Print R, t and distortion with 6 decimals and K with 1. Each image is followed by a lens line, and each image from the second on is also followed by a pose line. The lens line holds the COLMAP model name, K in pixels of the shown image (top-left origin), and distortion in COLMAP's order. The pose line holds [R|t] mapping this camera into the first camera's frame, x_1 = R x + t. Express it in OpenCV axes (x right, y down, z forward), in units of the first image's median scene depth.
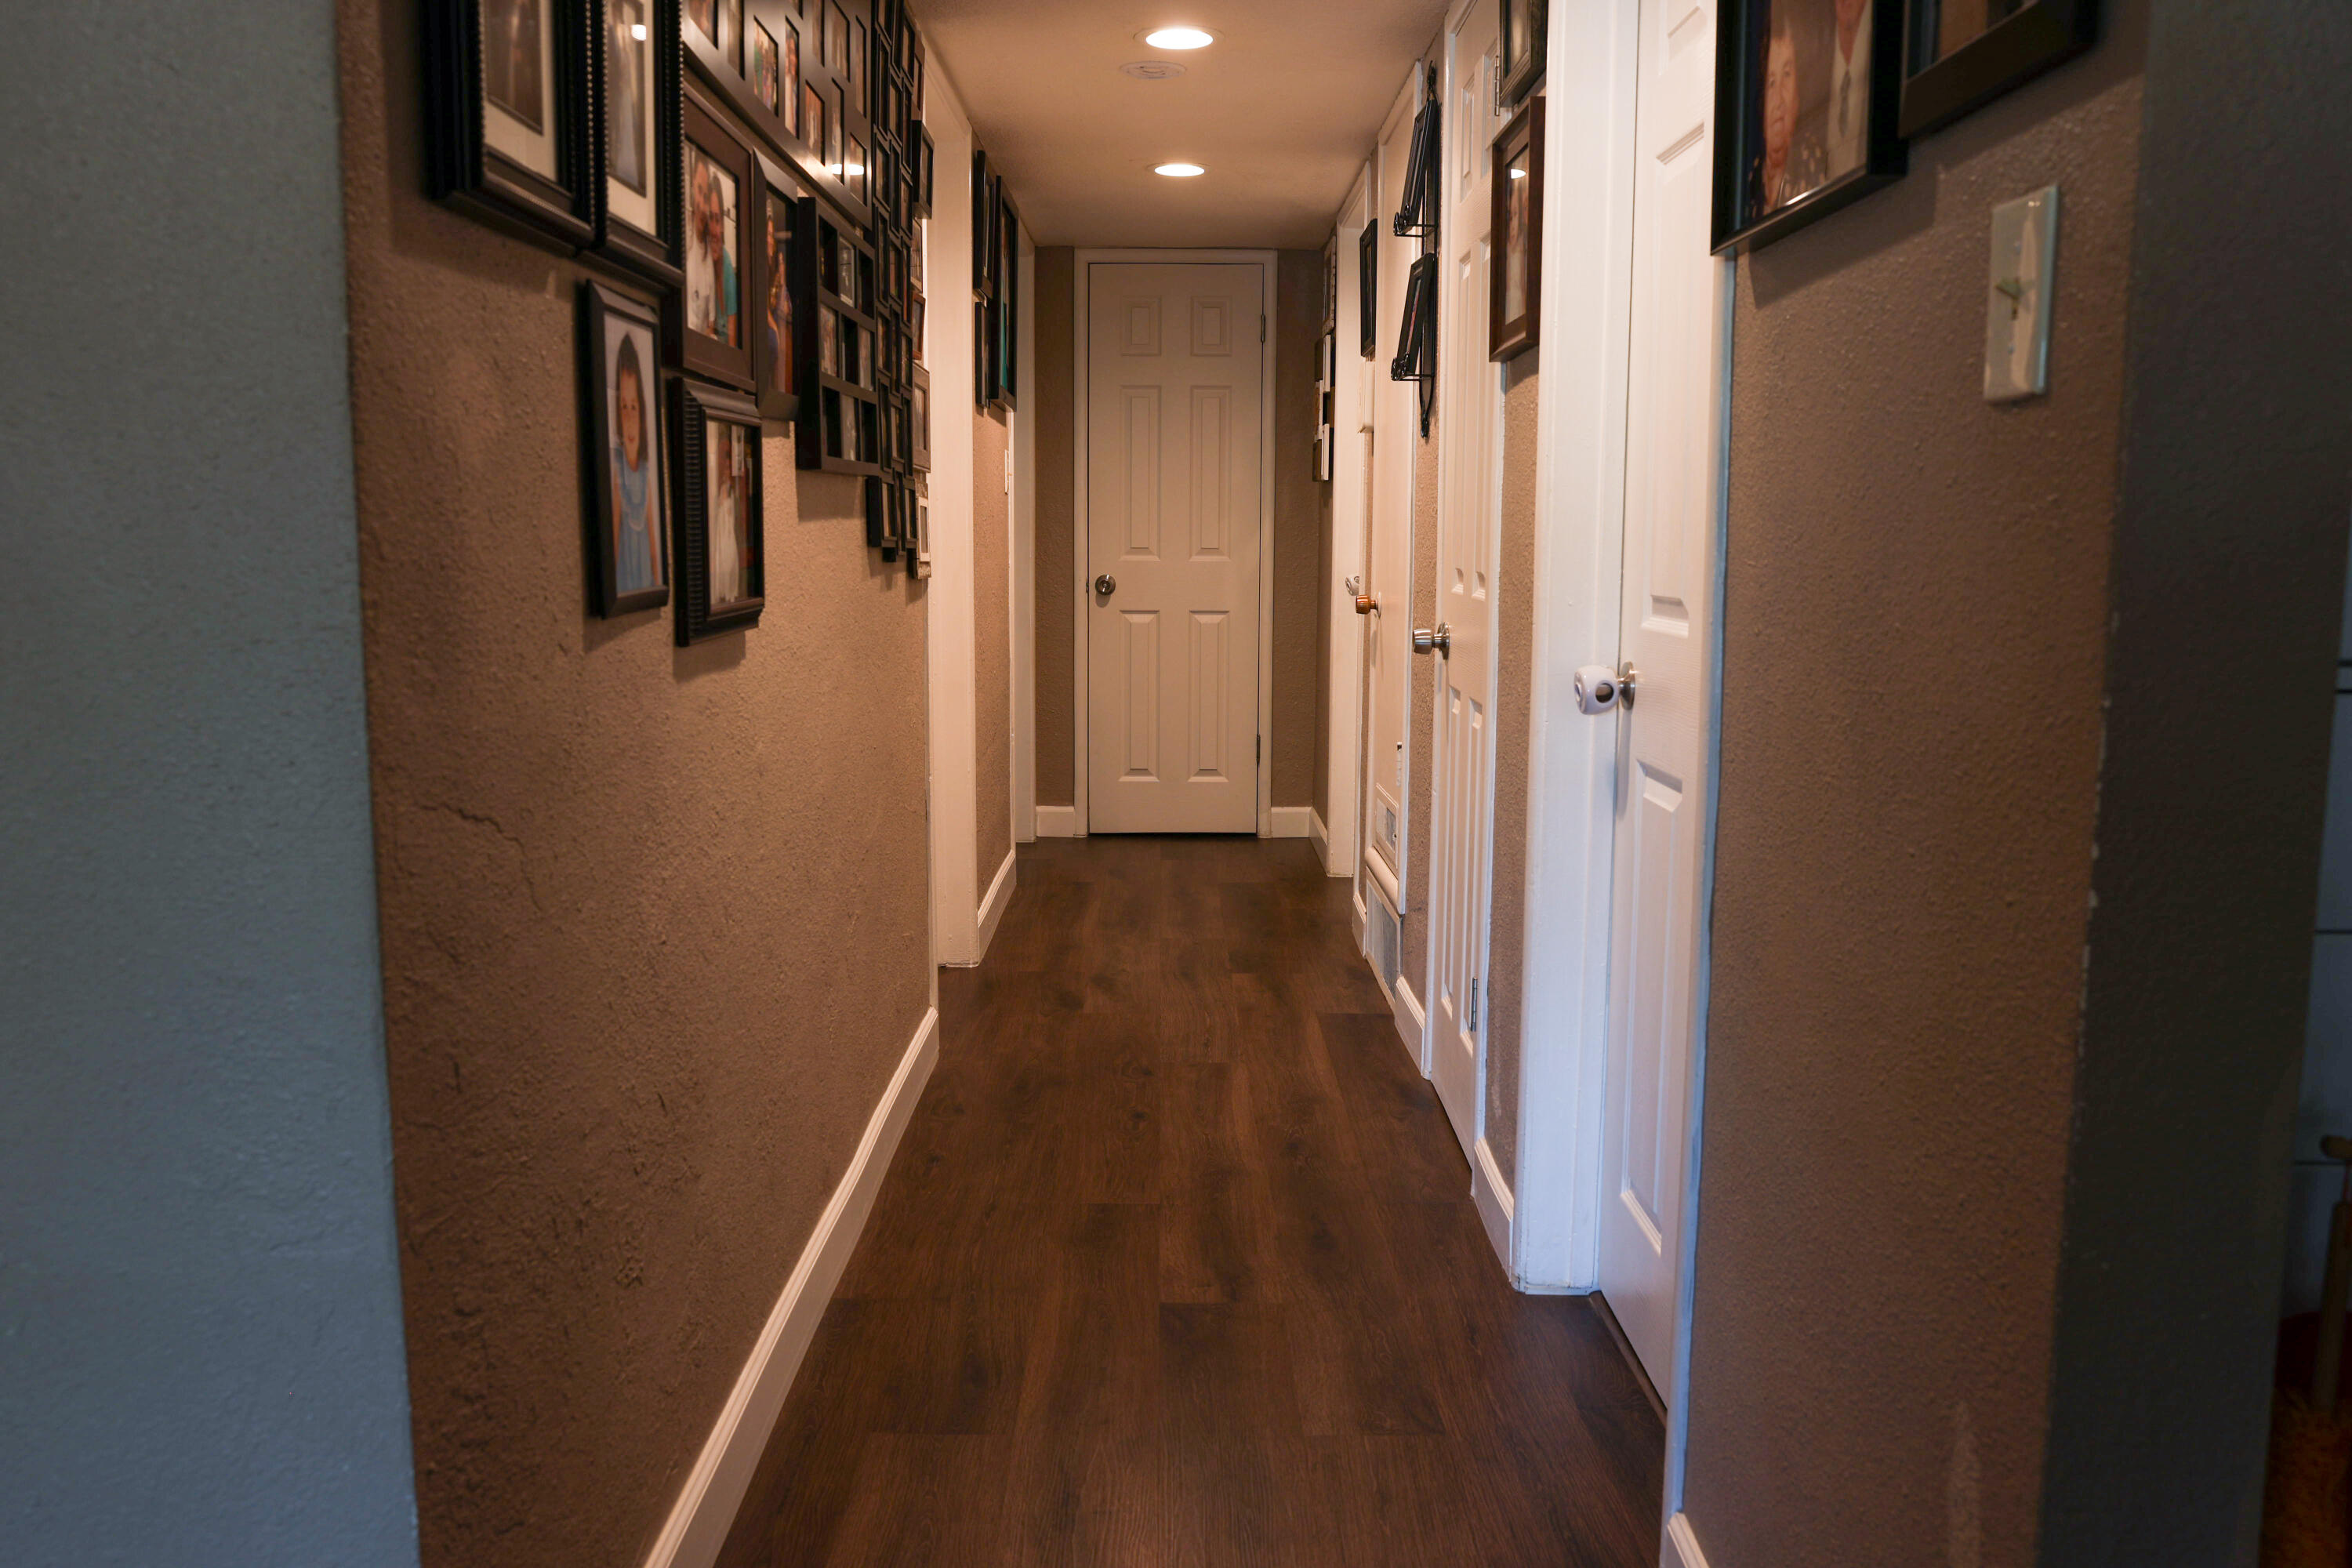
lens RADIAL K [[1875.1, 0, 1175.7], [0, 1875.1, 780.8], [0, 0, 1]] dist [-0.082713, 0.061250]
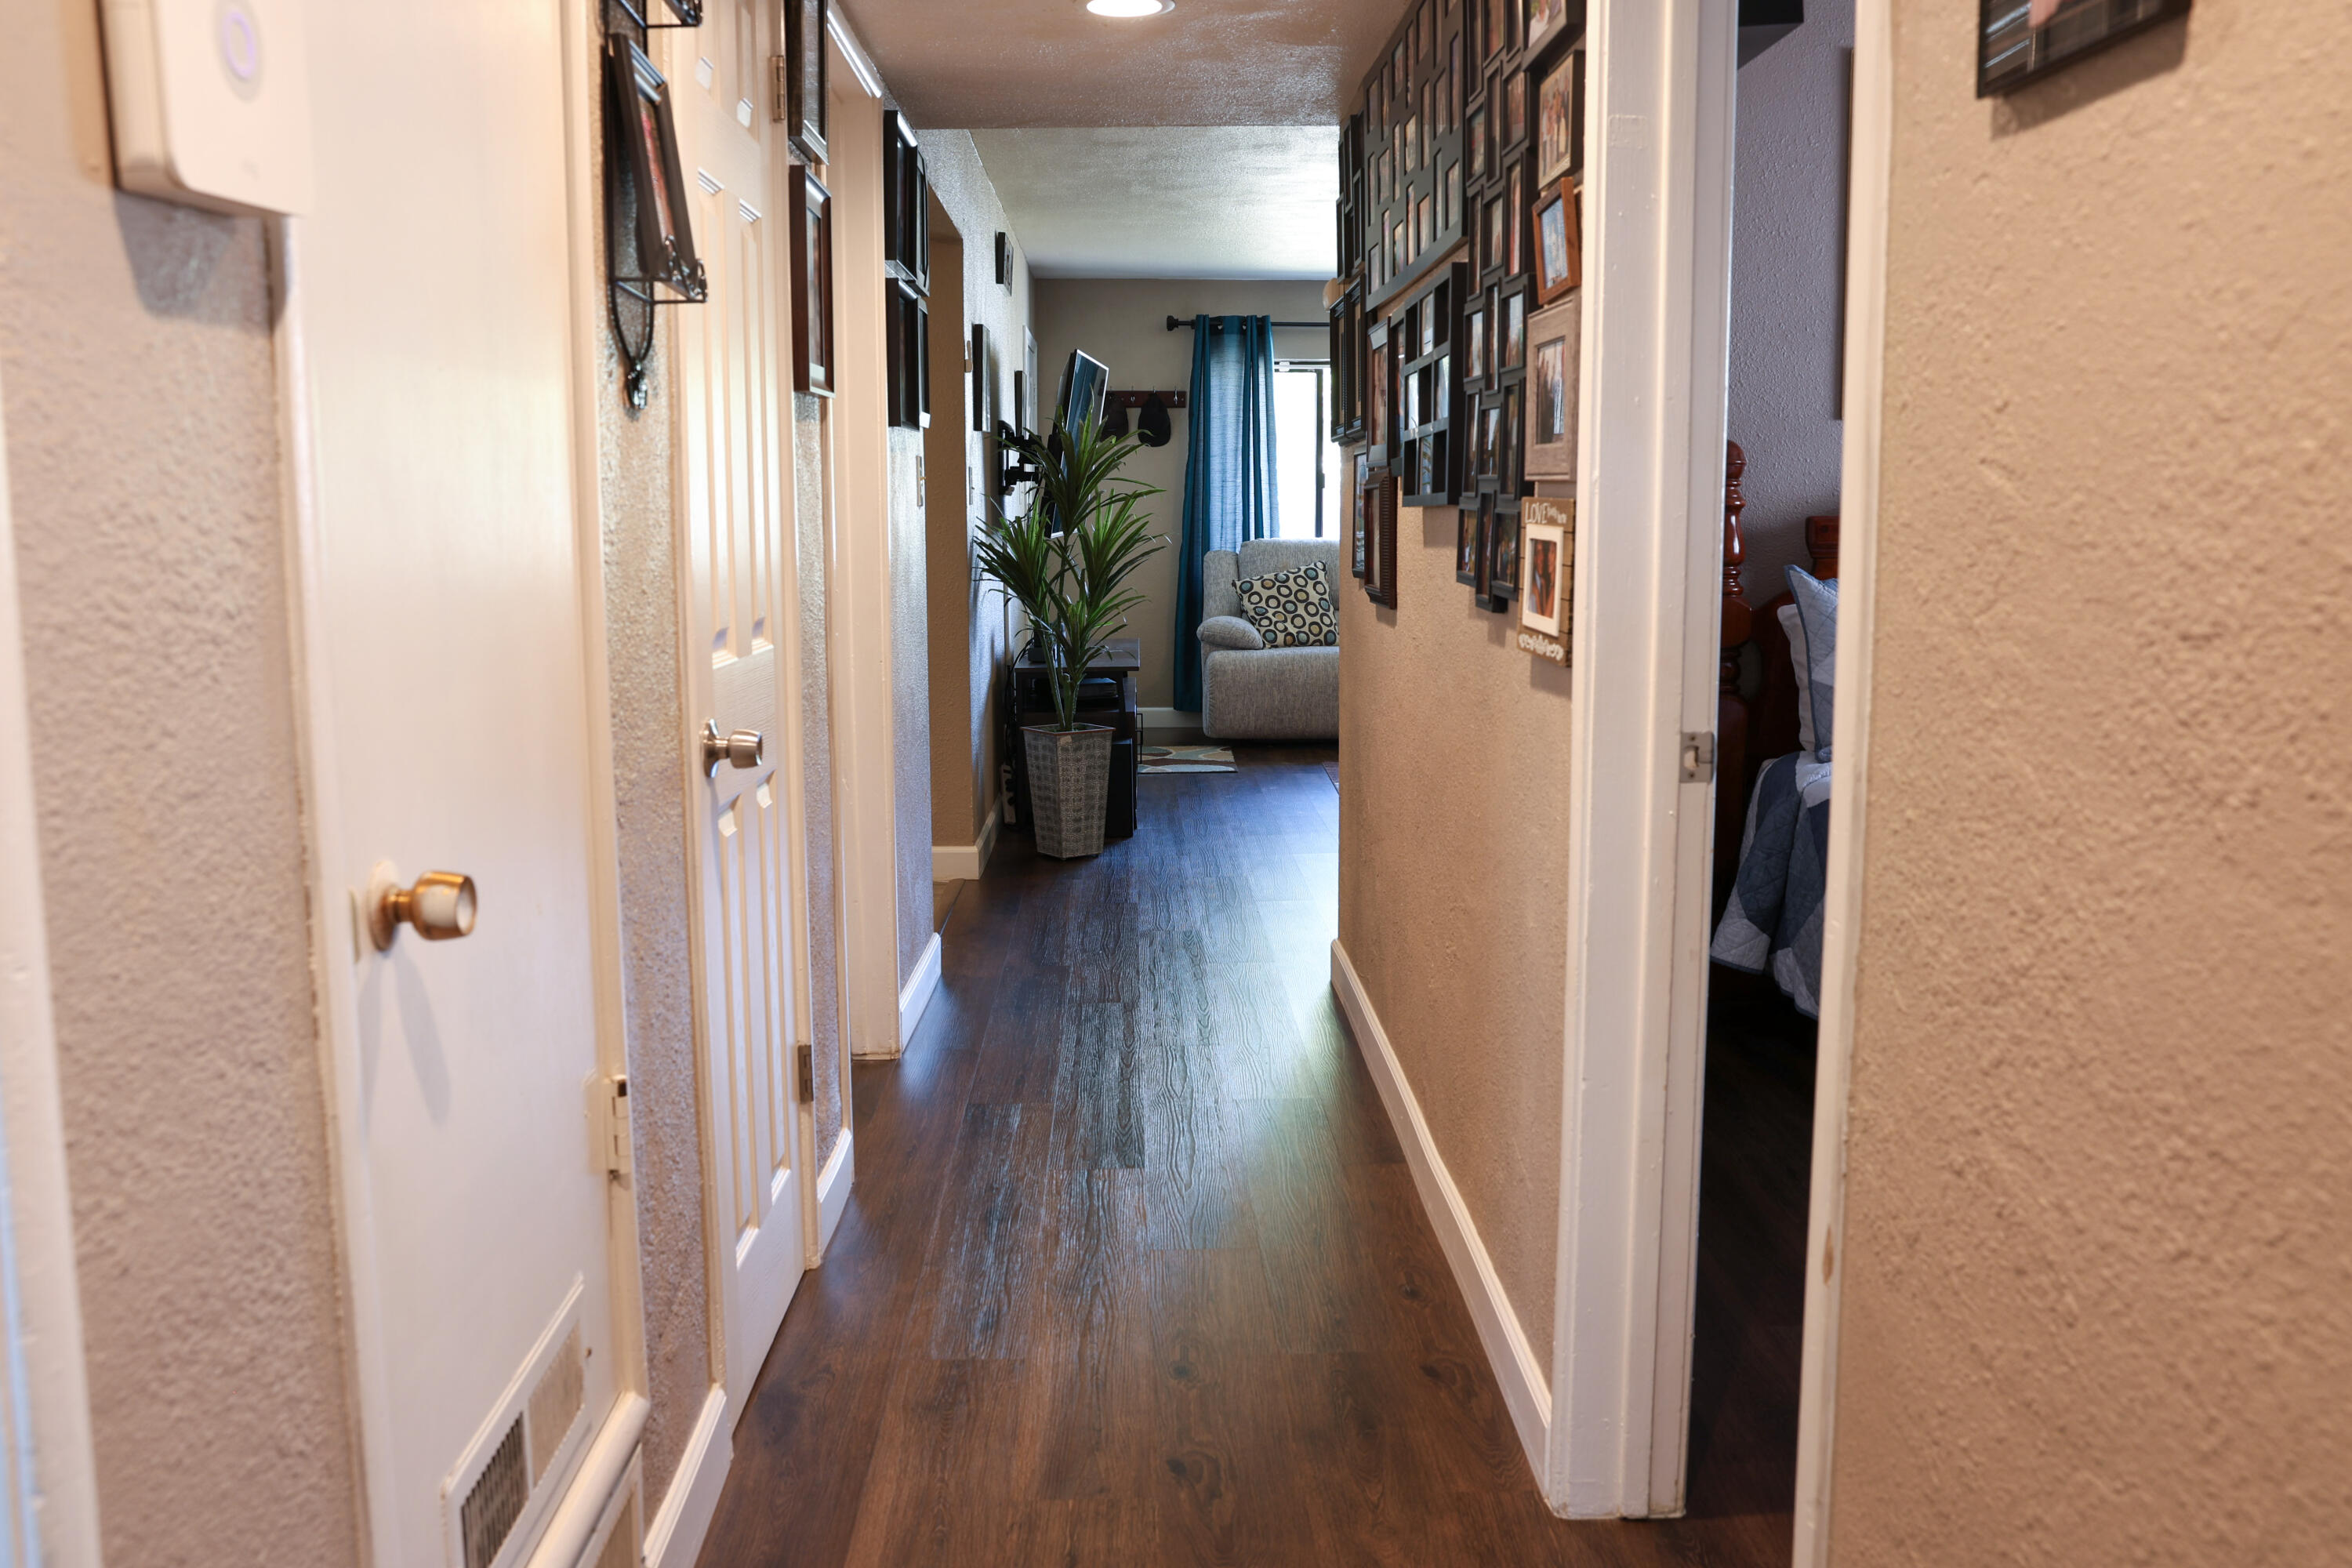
lens RADIAL K [[1875.1, 0, 1175.3], [0, 1875.1, 783.3], [0, 0, 1]] dist [-0.082713, 0.061250]
pose [[-0.999778, 0.004954, -0.020504, -0.003238], [-0.000889, 0.961276, 0.275586, -0.232139], [0.021075, 0.275543, -0.961058, 1.568230]]
